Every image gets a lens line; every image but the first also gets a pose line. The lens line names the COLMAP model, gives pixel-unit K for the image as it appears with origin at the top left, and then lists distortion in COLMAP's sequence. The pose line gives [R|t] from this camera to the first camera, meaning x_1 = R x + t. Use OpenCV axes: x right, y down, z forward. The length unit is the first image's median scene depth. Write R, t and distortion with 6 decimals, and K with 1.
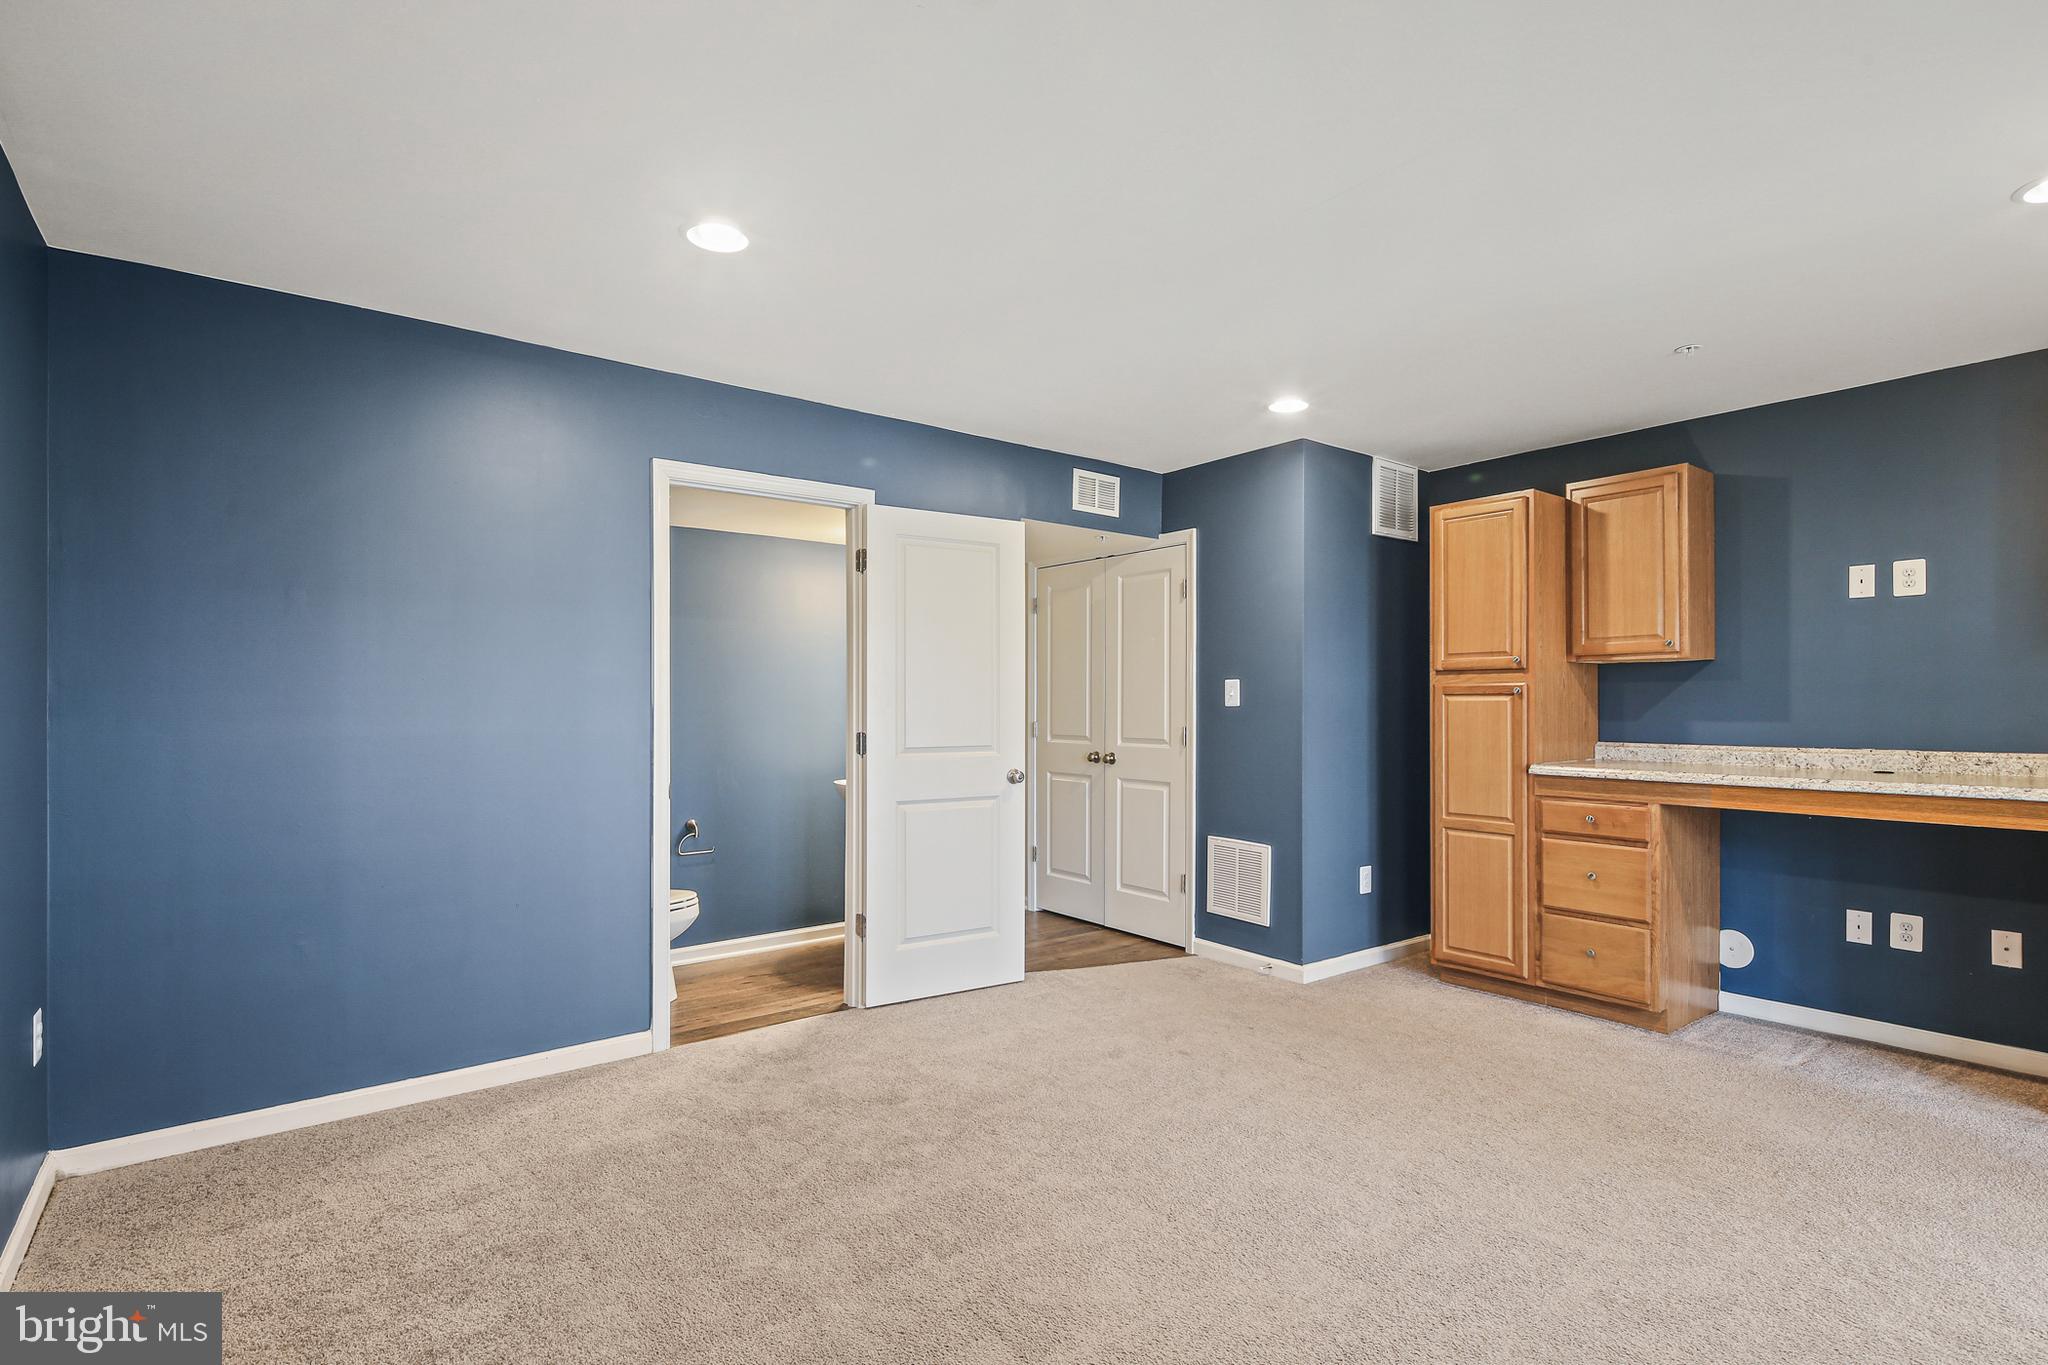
lens RADIAL K [[997.2, 0, 1018.7], [0, 997.2, 690.6], [0, 0, 1]] dist [0.002115, -0.002492]
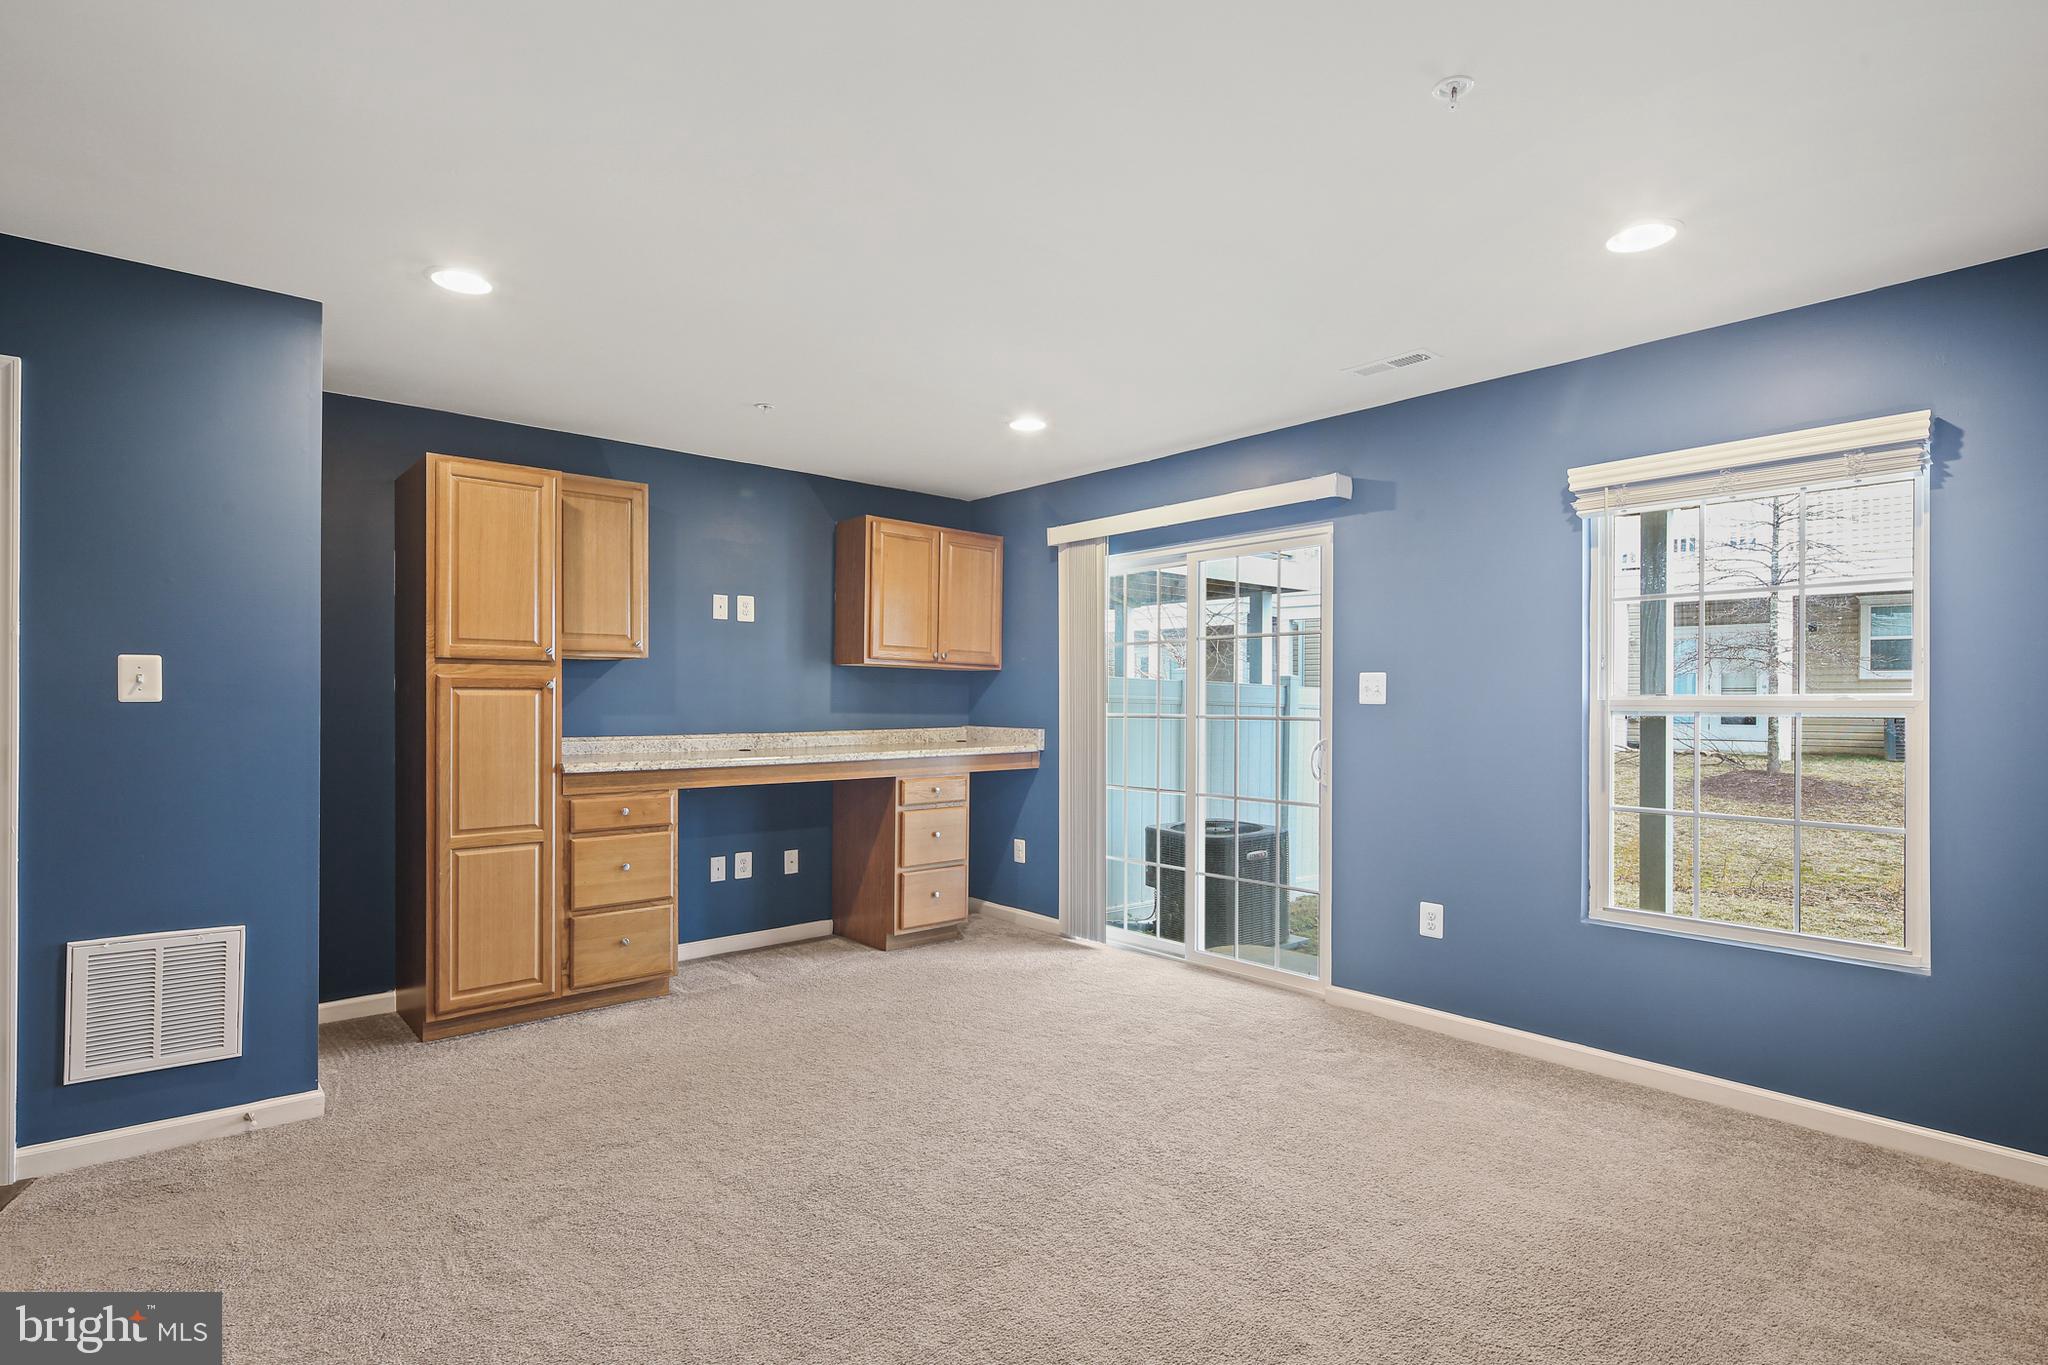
lens RADIAL K [[997.2, 0, 1018.7], [0, 997.2, 690.6], [0, 0, 1]] dist [0.002115, -0.002492]
pose [[-0.070291, 0.010725, 0.997469, -0.461065], [-0.016652, 0.999790, -0.011924, 0.009294], [-0.997388, -0.017448, -0.070098, 0.641376]]
